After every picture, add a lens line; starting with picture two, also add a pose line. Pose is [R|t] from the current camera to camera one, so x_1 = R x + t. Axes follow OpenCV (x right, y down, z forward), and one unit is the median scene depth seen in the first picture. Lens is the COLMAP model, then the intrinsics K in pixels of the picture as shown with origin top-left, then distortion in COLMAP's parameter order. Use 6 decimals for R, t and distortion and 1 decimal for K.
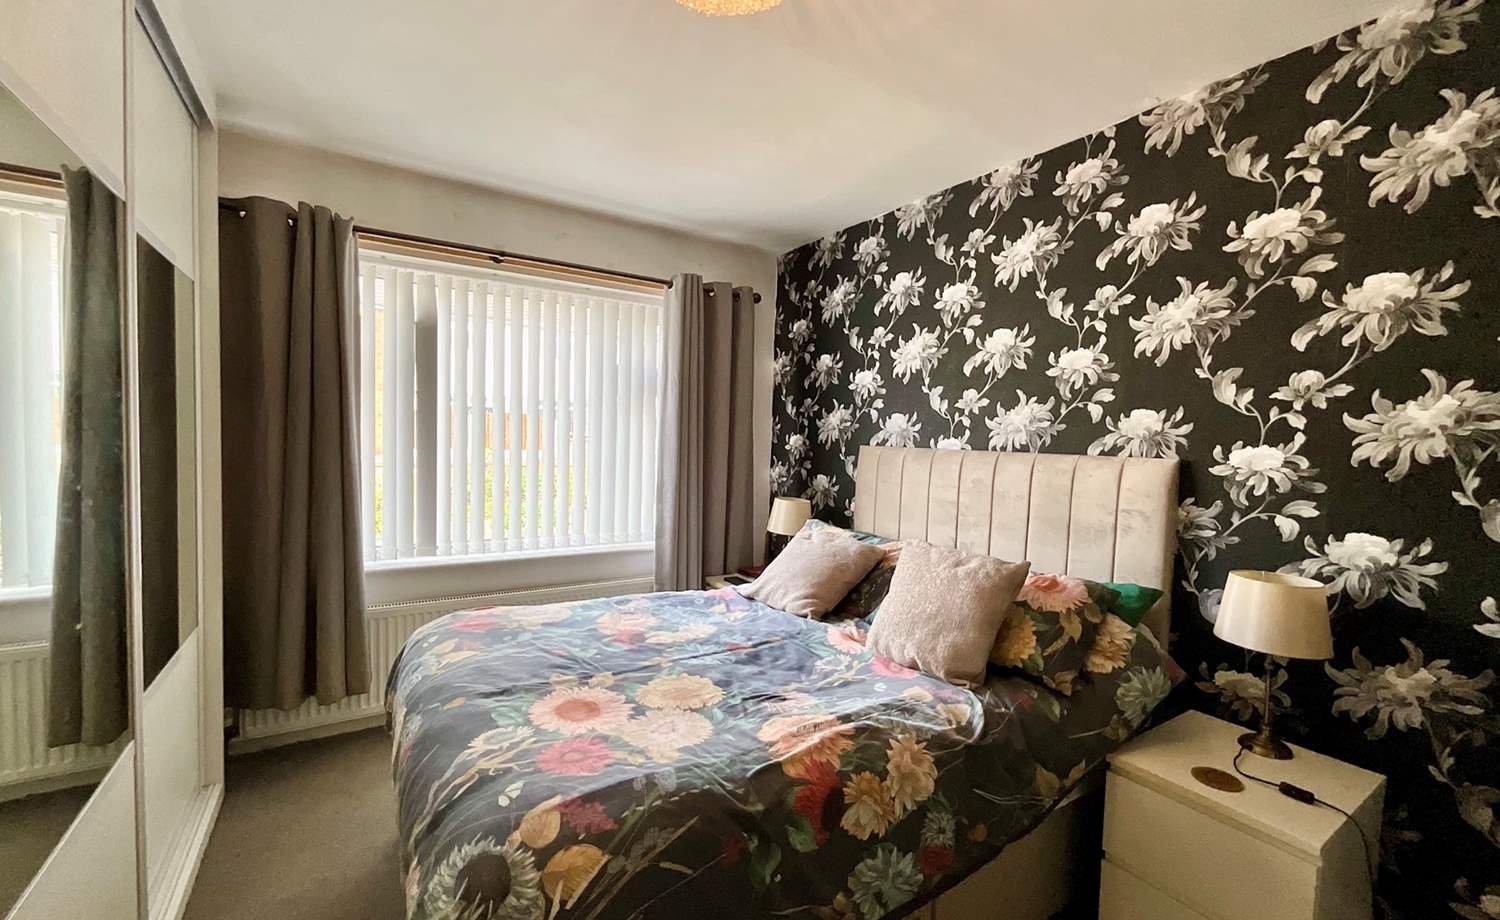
lens RADIAL K [[604.0, 0, 750.0], [0, 604.0, 460.0], [0, 0, 1]] dist [-0.005776, 0.000024]
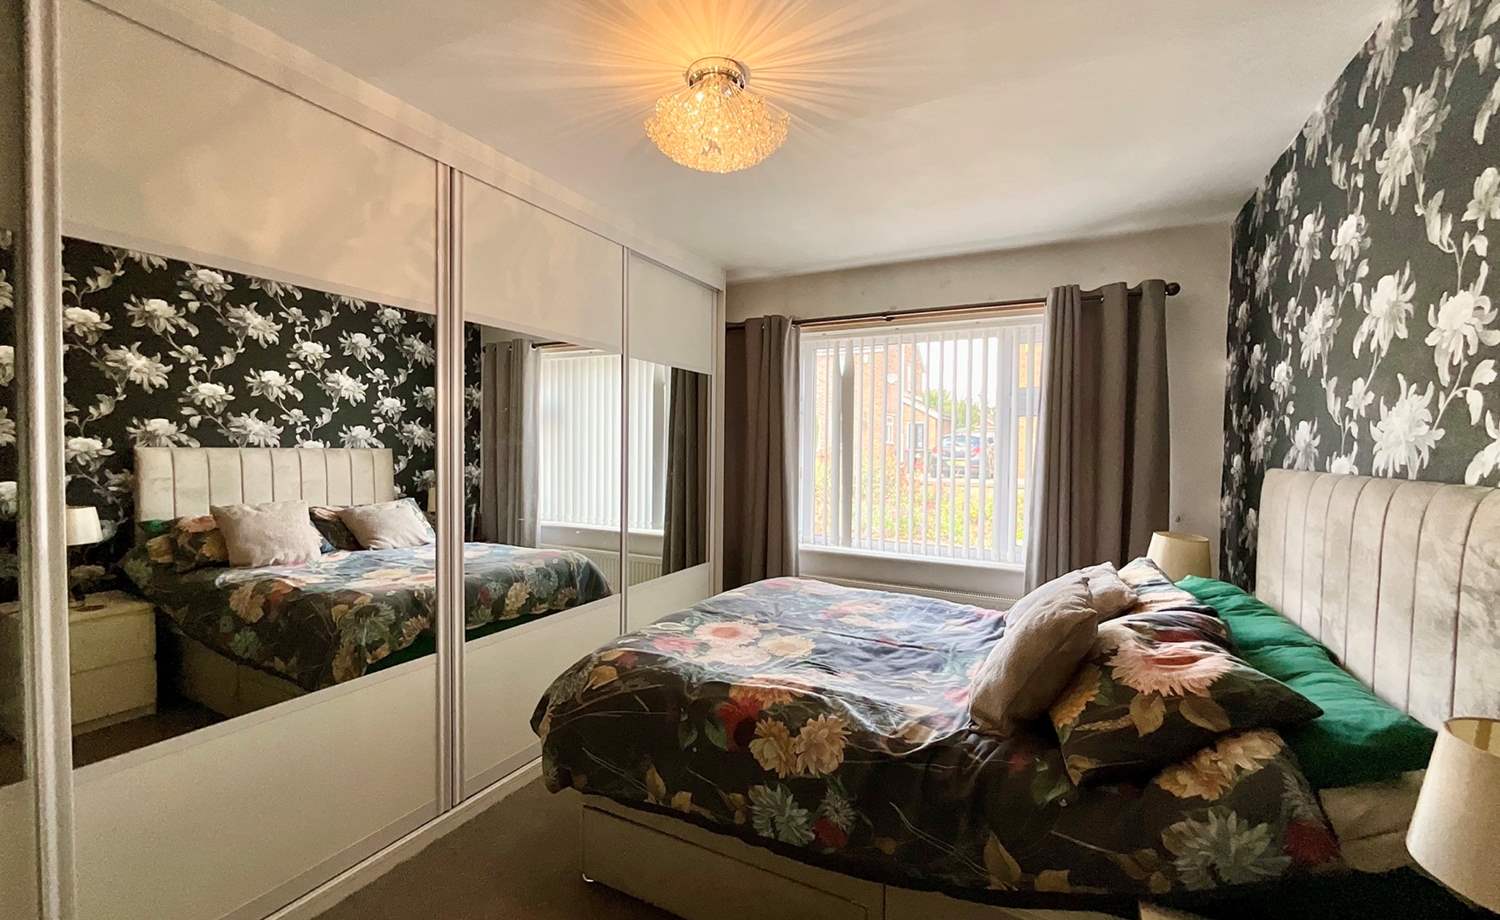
lens RADIAL K [[582.1, 0, 734.0], [0, 582.1, 456.5], [0, 0, 1]] dist [0.000776, -0.000007]
pose [[0.506850, -0.007317, -0.862003, 0.764854], [-0.033168, 0.999058, -0.027983, 0.004133], [0.861396, 0.042774, 0.506129, 0.183749]]
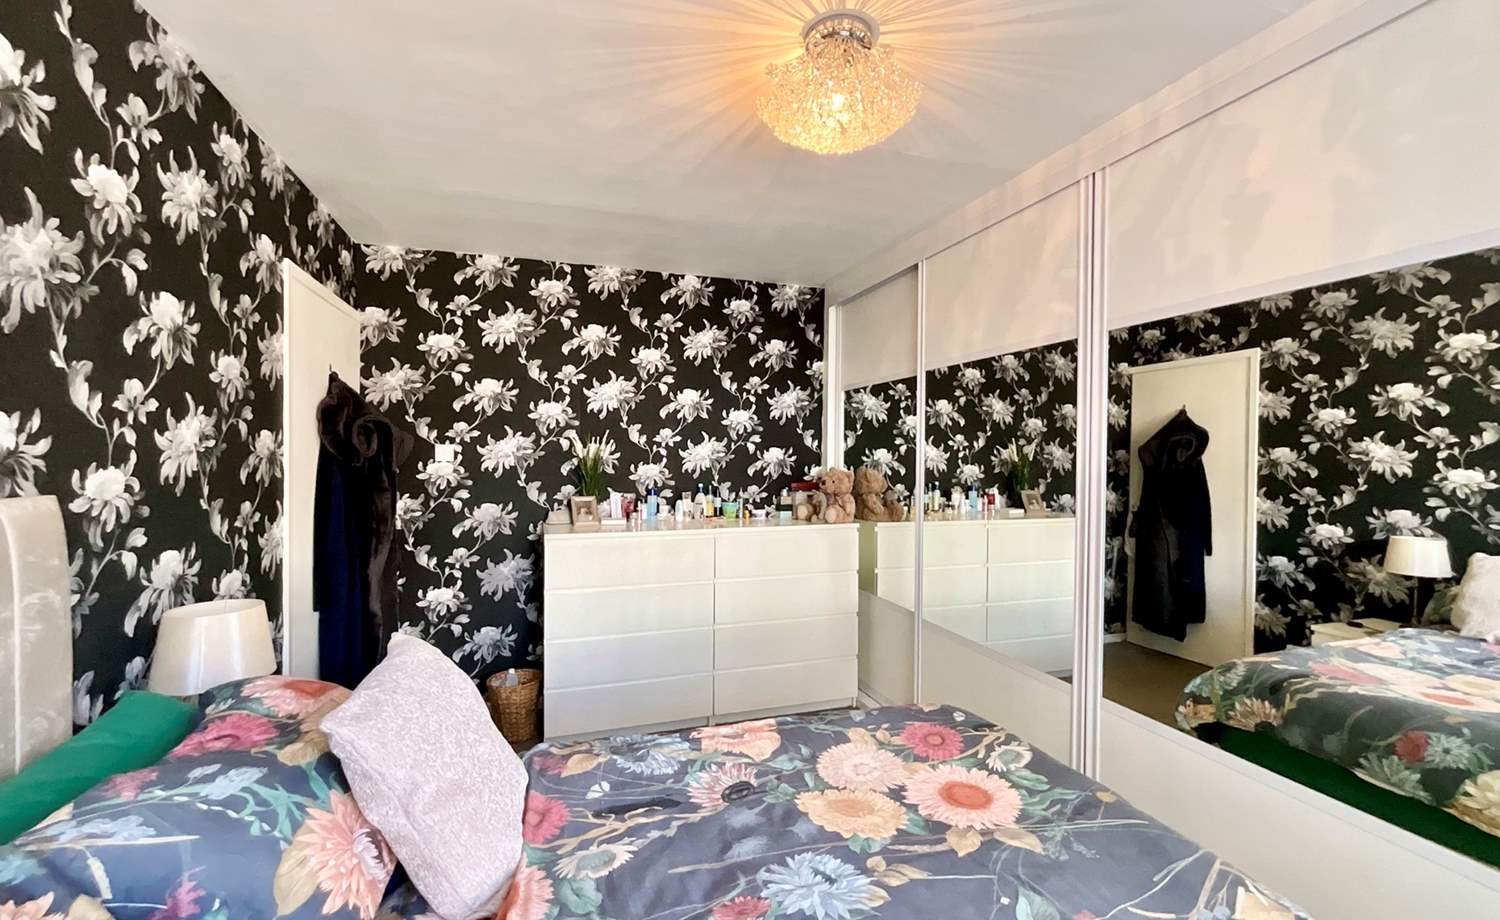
lens RADIAL K [[613.7, 0, 750.0], [0, 613.7, 460.0], [0, 0, 1]] dist [-0.076721, -0.000018]
pose [[-0.968509, -0.039701, 0.245795, -0.130400], [-0.027588, 0.998238, 0.052528, -0.084394], [-0.247447, 0.044093, -0.967898, 1.428379]]
